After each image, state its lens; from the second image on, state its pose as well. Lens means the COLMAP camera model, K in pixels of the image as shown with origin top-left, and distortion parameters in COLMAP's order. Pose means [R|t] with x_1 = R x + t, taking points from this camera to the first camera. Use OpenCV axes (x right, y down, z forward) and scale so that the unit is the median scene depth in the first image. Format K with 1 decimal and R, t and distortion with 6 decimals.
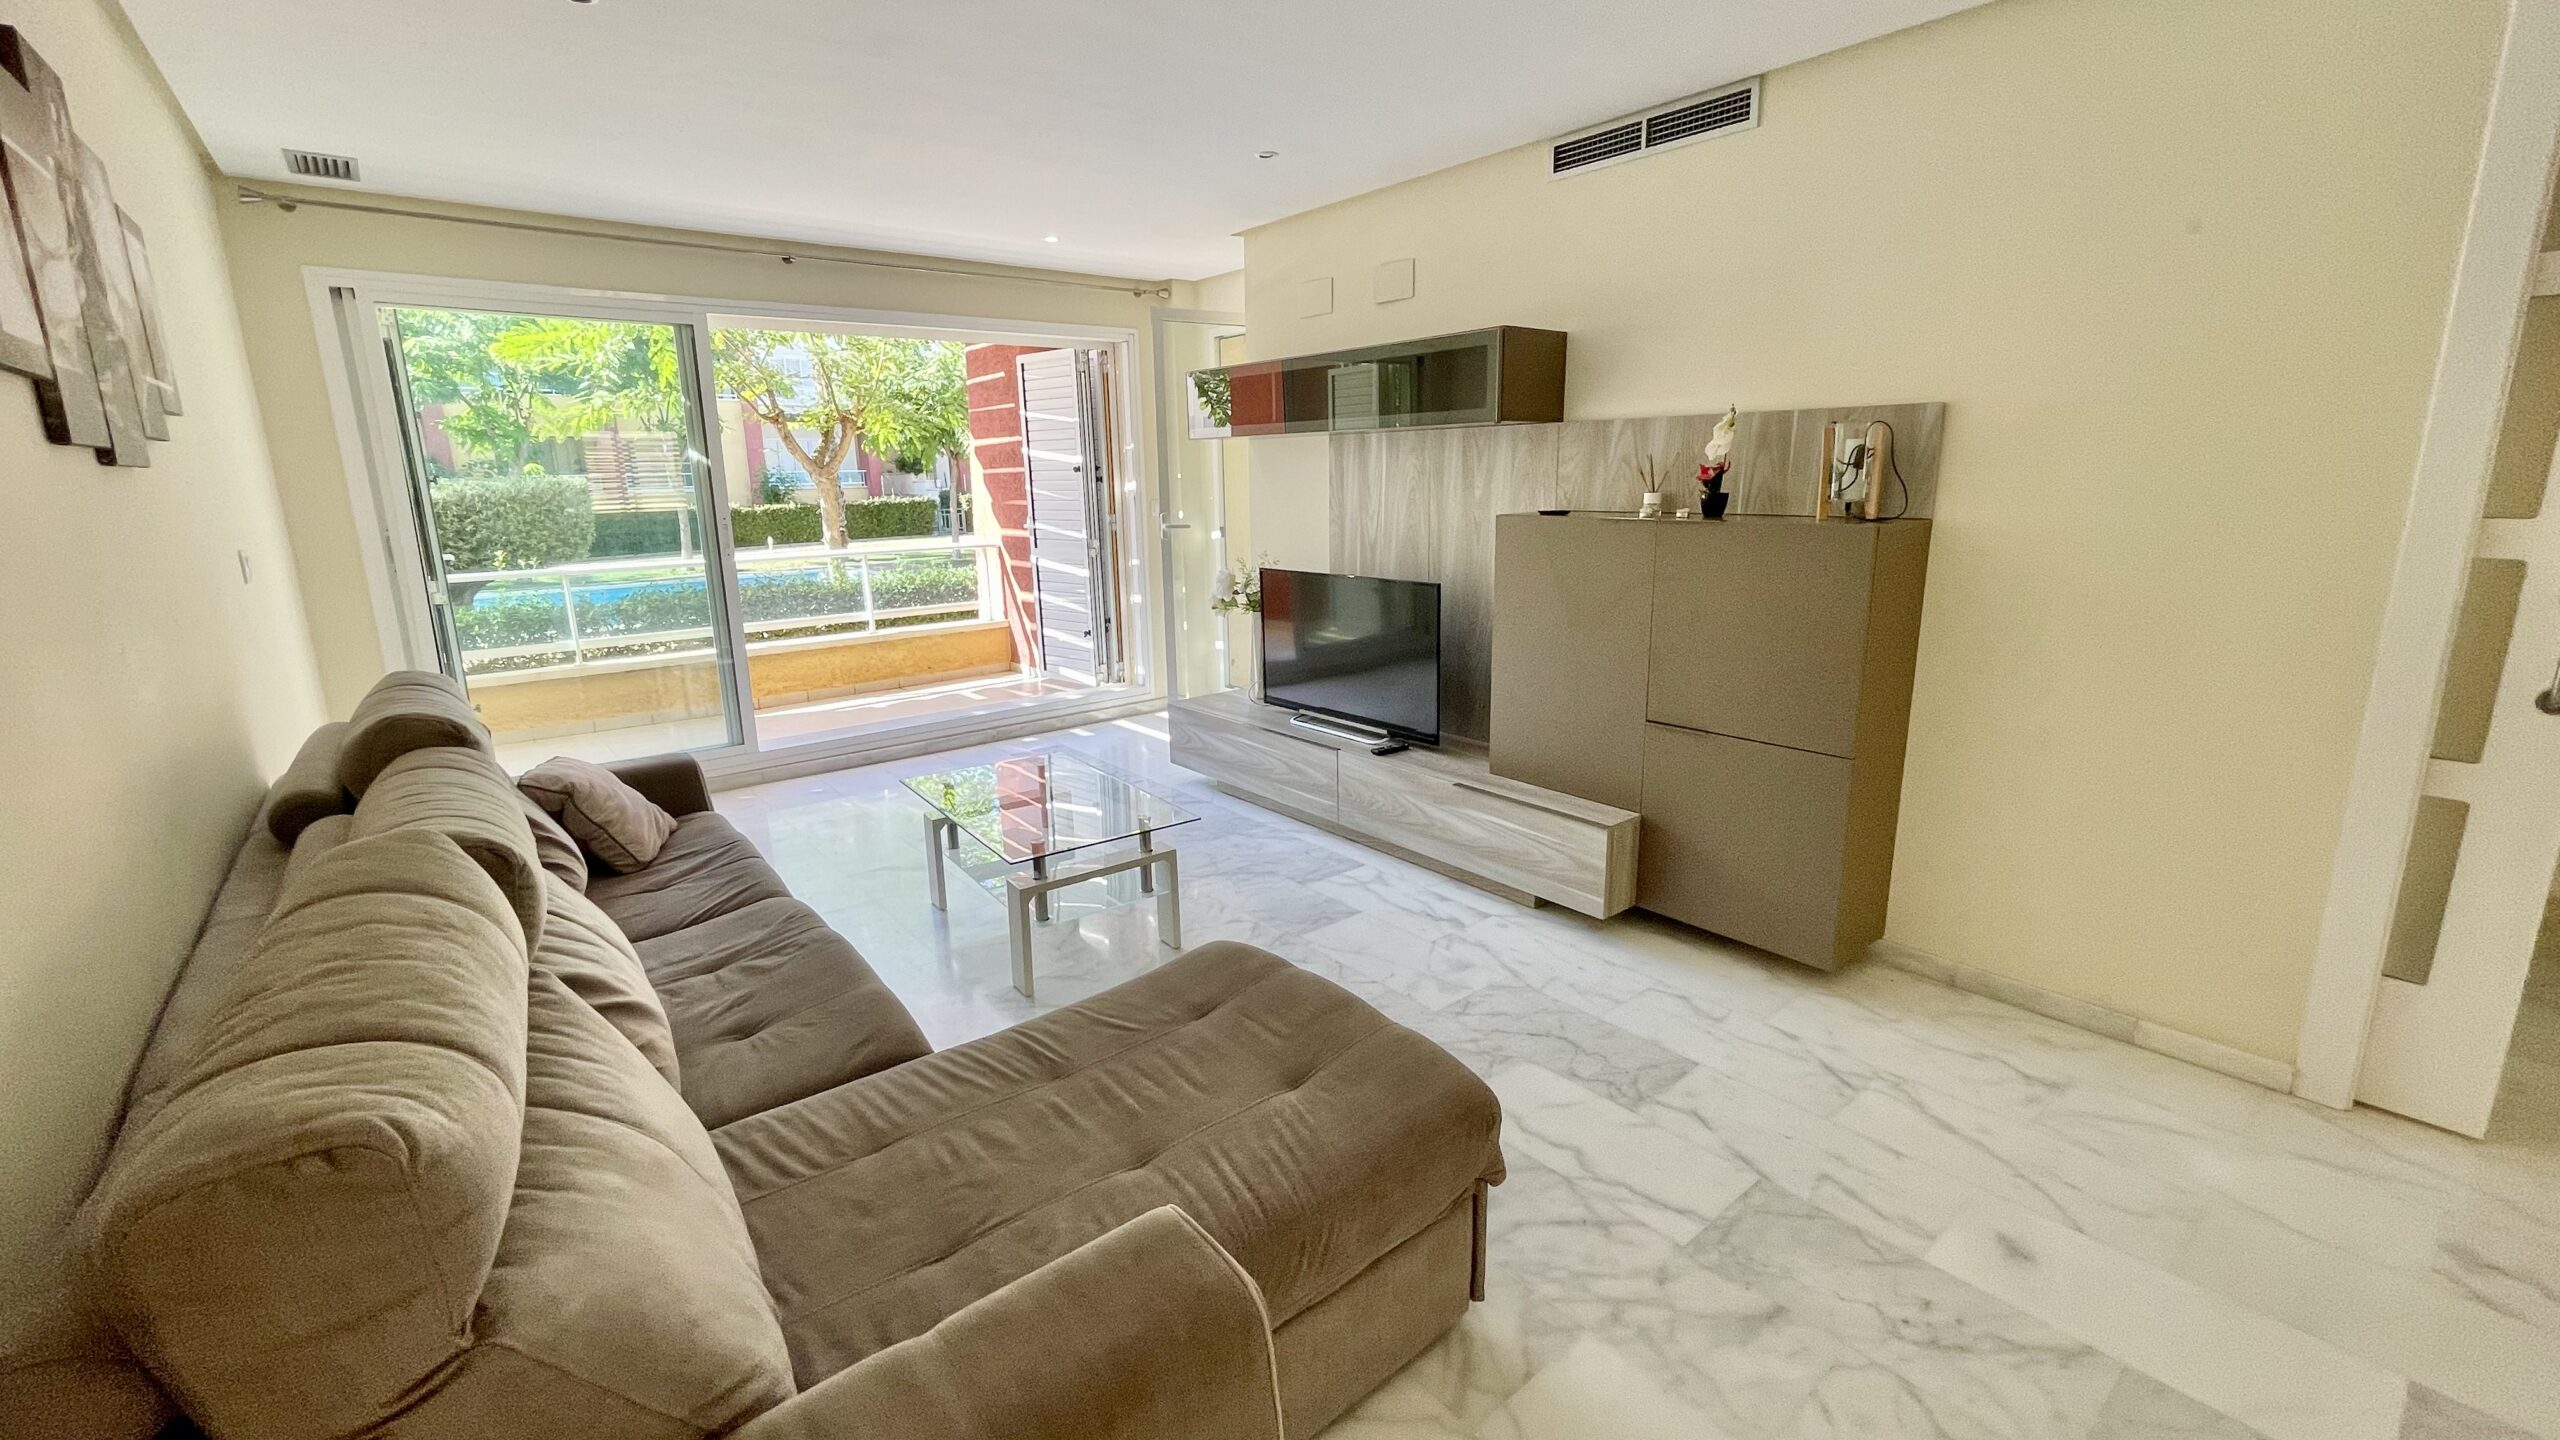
lens RADIAL K [[1048.7, 0, 1272.0], [0, 1048.7, 707.4], [0, 0, 1]] dist [-0.002586, 0.002295]
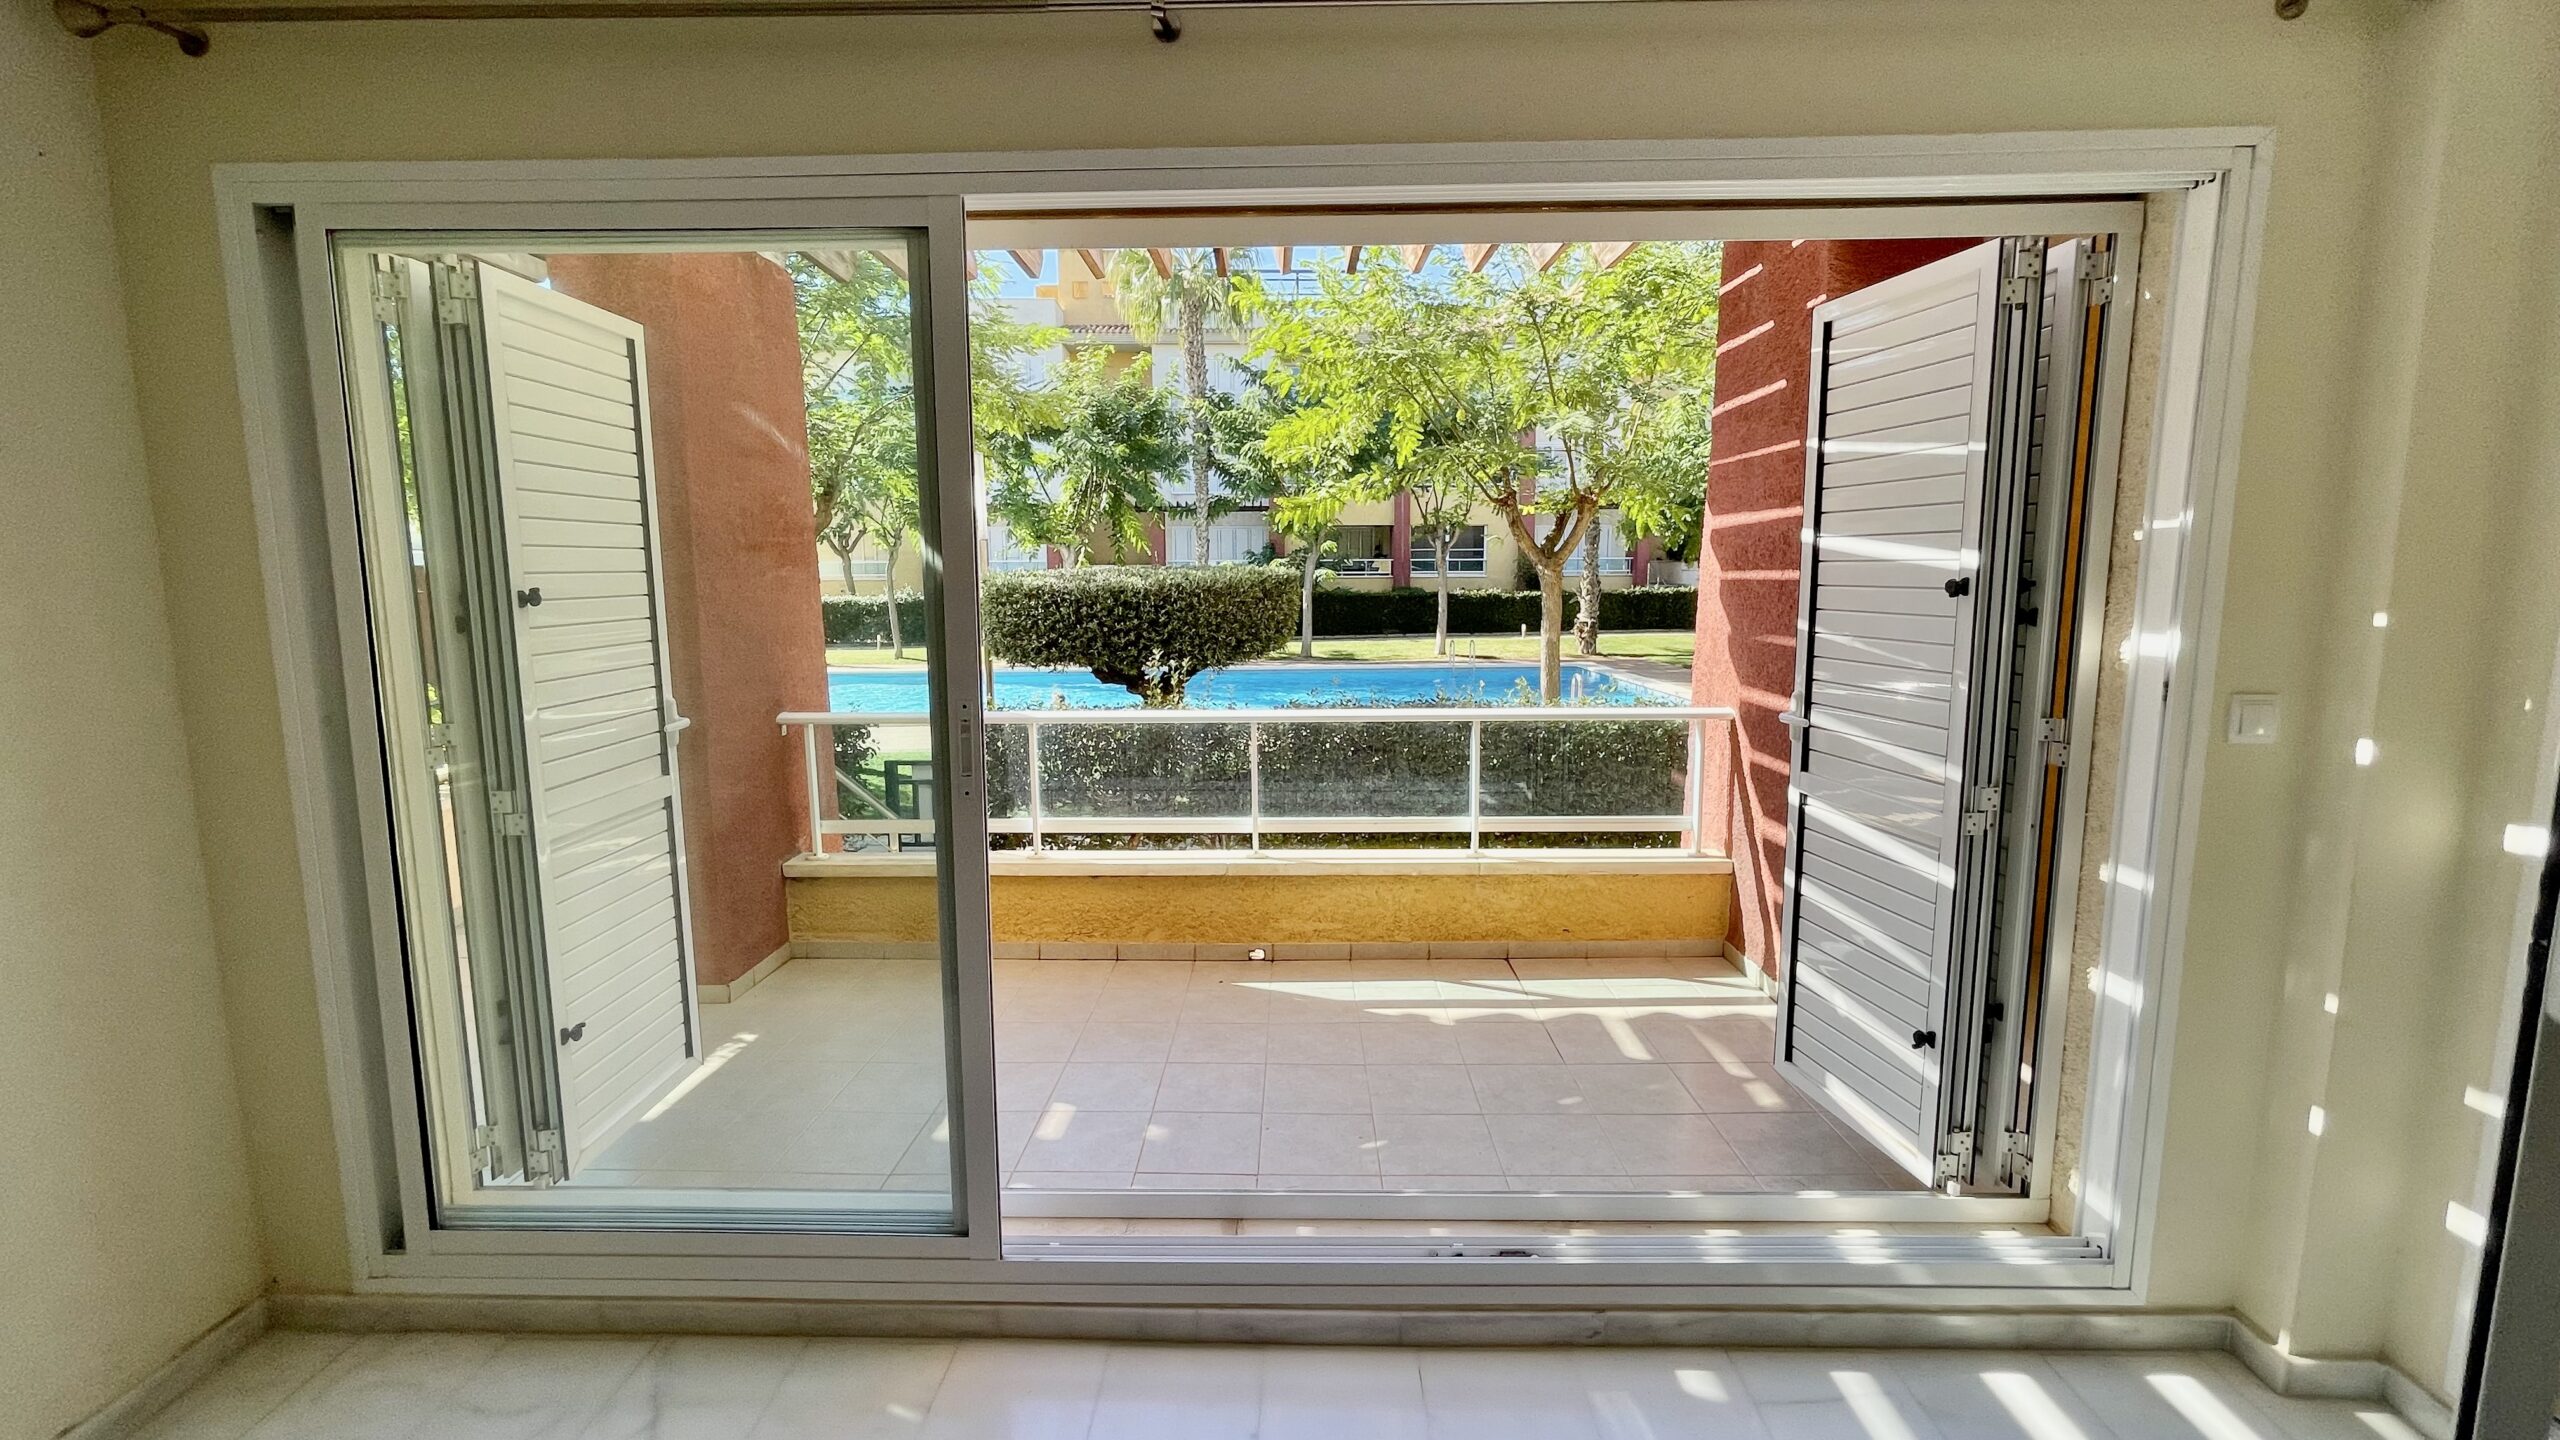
lens RADIAL K [[1048.7, 0, 1283.8], [0, 1048.7, 705.7], [0, 0, 1]] dist [-0.002586, 0.002295]
pose [[0.768628, 0.098748, -0.632028, -0.126919], [-0.149254, 0.988428, -0.027081, -0.137638], [0.622040, 0.115147, 0.774472, 0.562366]]
